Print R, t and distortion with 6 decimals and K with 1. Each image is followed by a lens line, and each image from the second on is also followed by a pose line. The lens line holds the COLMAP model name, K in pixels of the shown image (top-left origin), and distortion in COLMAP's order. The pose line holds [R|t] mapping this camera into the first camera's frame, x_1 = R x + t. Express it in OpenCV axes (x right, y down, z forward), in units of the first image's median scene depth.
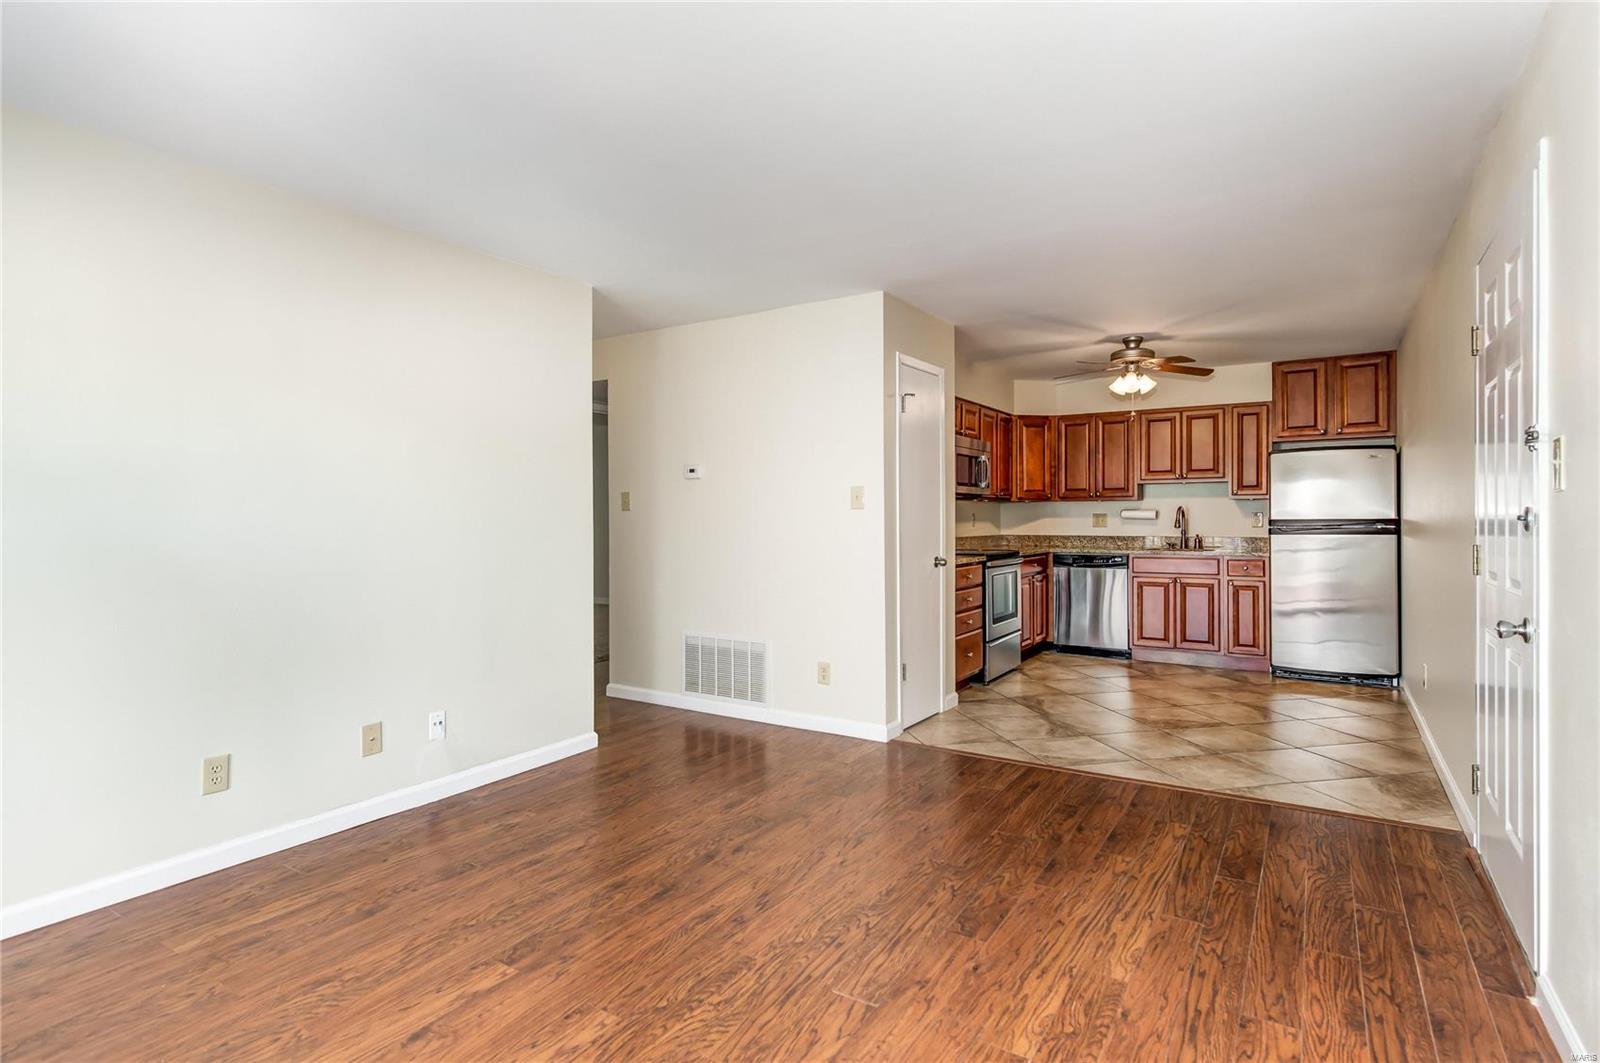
lens RADIAL K [[797.0, 0, 799.1], [0, 797.0, 516.4], [0, 0, 1]] dist [0.002254, -0.000200]
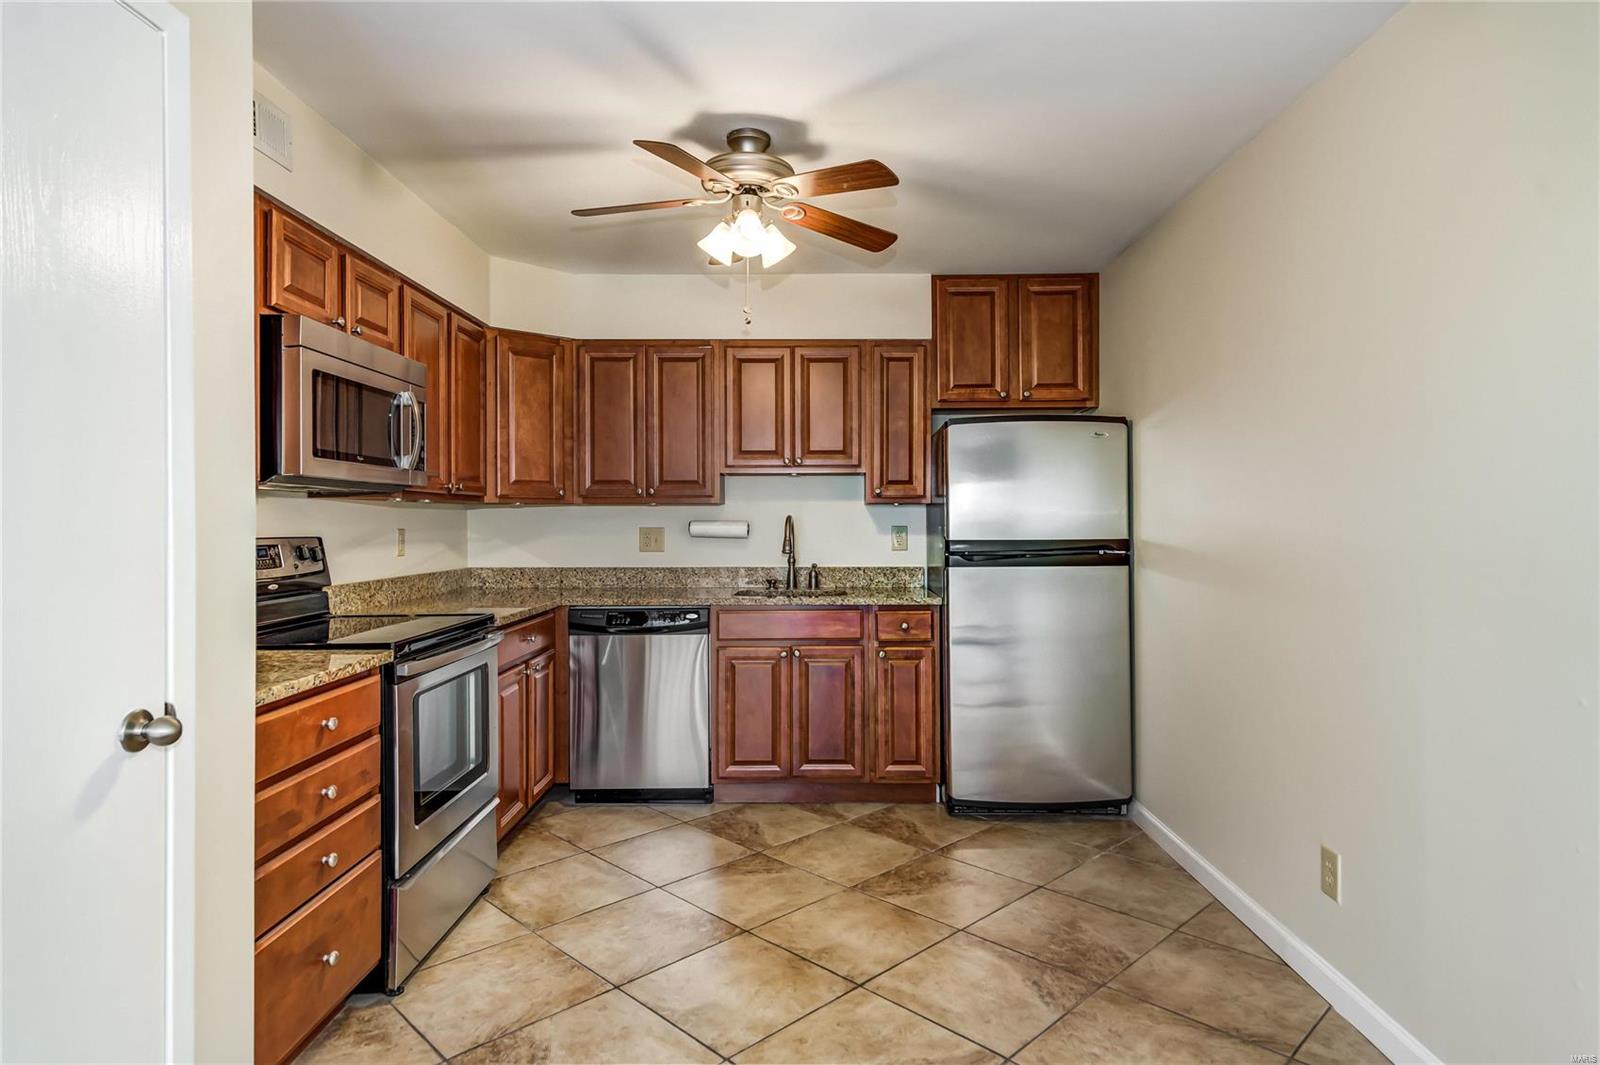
lens RADIAL K [[899.0, 0, 809.4], [0, 899.0, 522.7], [0, 0, 1]] dist [0.003238, -0.000662]
pose [[0.837746, 0.000608, 0.546060, 0.148678], [-0.001102, 0.999999, 0.000577, -0.008241], [-0.546059, -0.001085, 0.837746, 0.482286]]
